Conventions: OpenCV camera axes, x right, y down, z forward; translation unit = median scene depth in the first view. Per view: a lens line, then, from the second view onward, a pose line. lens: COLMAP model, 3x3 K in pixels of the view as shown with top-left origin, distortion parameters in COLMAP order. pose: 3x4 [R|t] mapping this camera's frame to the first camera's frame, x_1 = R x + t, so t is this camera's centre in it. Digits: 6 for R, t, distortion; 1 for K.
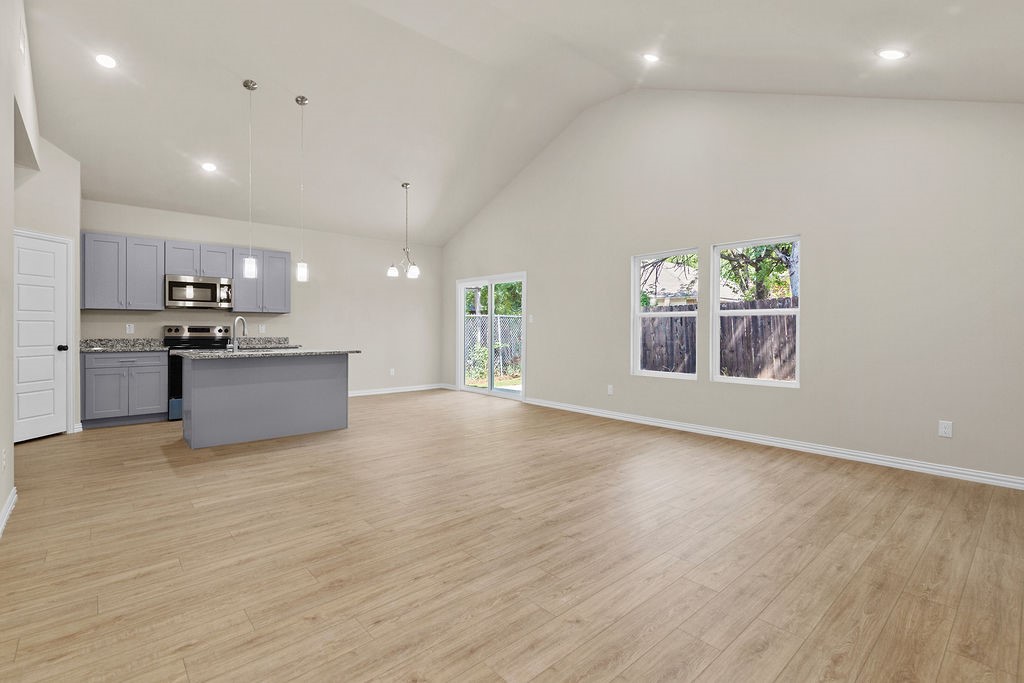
lens RADIAL K [[472.5, 0, 515.3], [0, 472.5, 329.8], [0, 0, 1]] dist [0.001136, -0.000442]
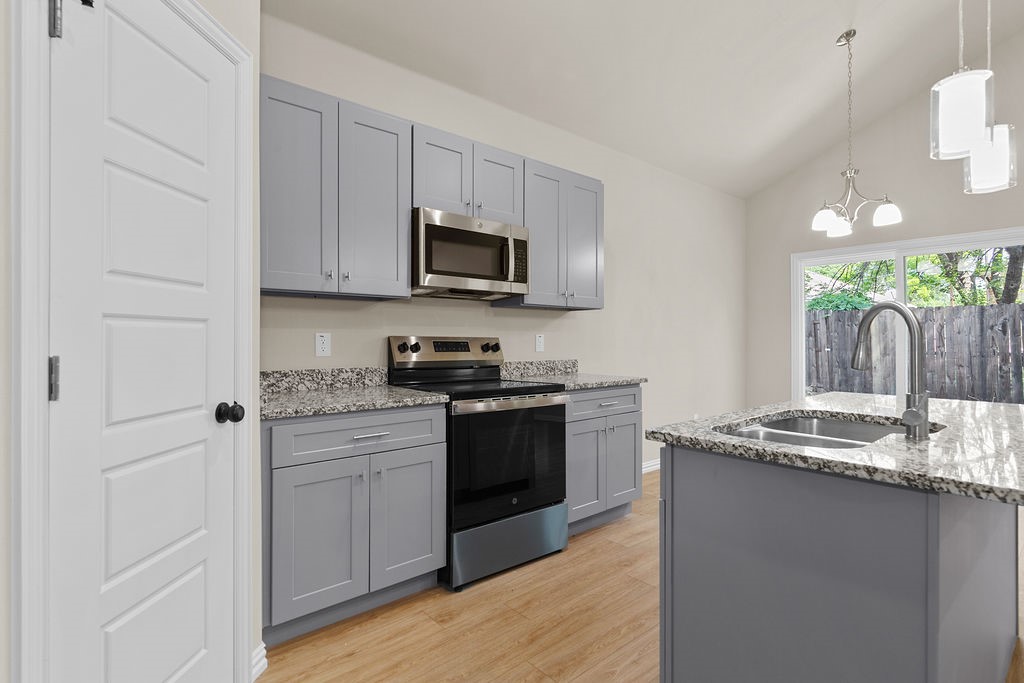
lens RADIAL K [[503.2, 0, 511.1], [0, 503.2, 337.2], [0, 0, 1]] dist [-0.000675, -0.000048]
pose [[0.999791, -0.003686, -0.020096, -0.985164], [0.003512, 0.999956, -0.008714, -0.005960], [0.020127, 0.008642, 0.999760, 0.877404]]
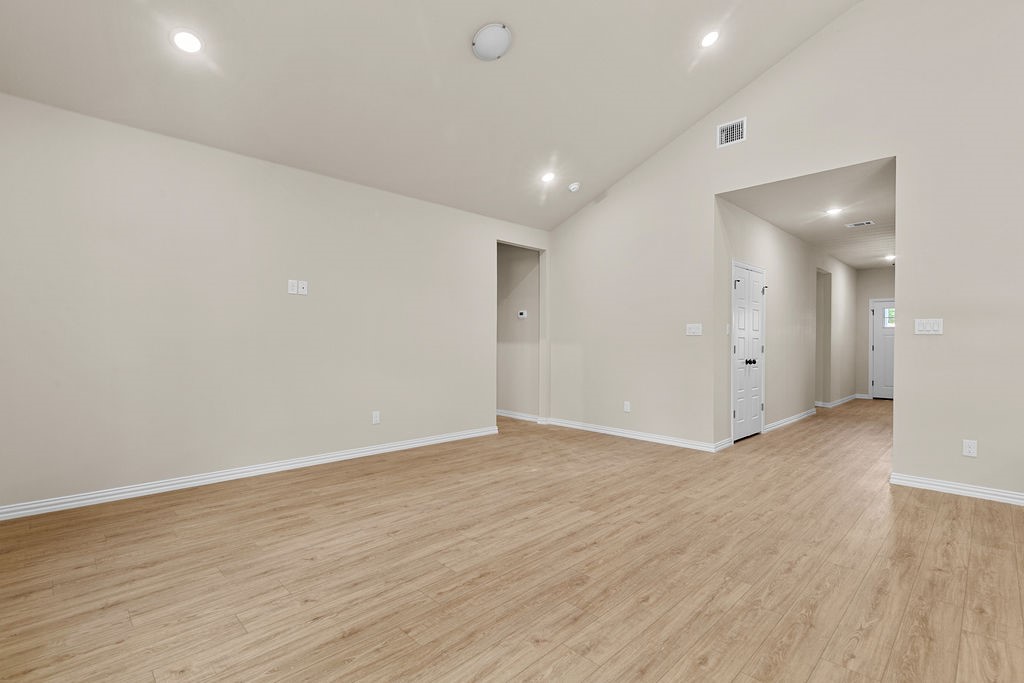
lens RADIAL K [[473.5, 0, 512.0], [0, 473.5, 341.5], [0, 0, 1]] dist [0.001288, -0.000609]
pose [[-0.998850, -0.010482, -0.046789, 0.159136], [-0.010835, 0.999915, 0.007314, -0.006873], [0.046708, 0.007813, -0.998878, 1.595771]]
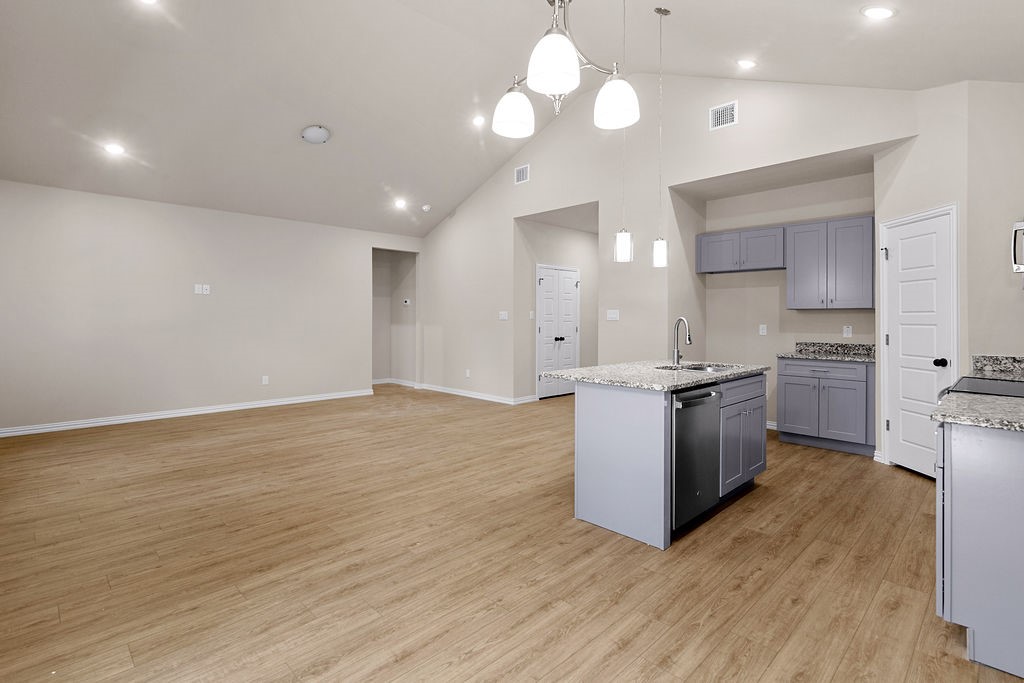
lens RADIAL K [[493.0, 0, 509.9], [0, 493.0, 316.7], [0, 0, 1]] dist [0.003185, -0.000154]
pose [[-0.999037, -0.005825, -0.043492, -0.351548], [-0.005923, 0.999980, 0.002130, -0.035918], [0.043478, 0.002386, -0.999052, 2.174418]]
